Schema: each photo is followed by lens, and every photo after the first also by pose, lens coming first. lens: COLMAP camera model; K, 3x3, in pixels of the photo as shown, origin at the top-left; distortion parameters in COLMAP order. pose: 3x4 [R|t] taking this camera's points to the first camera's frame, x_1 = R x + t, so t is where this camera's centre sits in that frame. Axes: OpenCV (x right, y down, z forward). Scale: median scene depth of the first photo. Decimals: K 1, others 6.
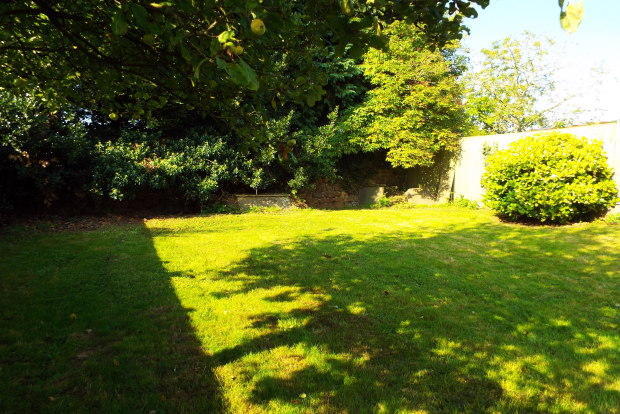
lens RADIAL K [[471.5, 0, 310.6], [0, 471.5, 202.6], [0, 0, 1]] dist [0.014209, 0.005635]
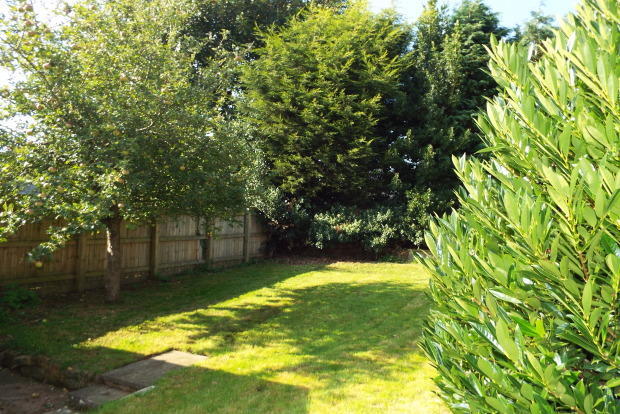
lens RADIAL K [[471.5, 0, 312.6], [0, 471.5, 205.8], [0, 0, 1]] dist [0.014209, 0.005635]
pose [[0.683470, -0.039260, -0.728922, 0.684071], [-0.061589, 0.991891, -0.111172, 0.026294], [0.727375, 0.120876, 0.675510, -0.132262]]
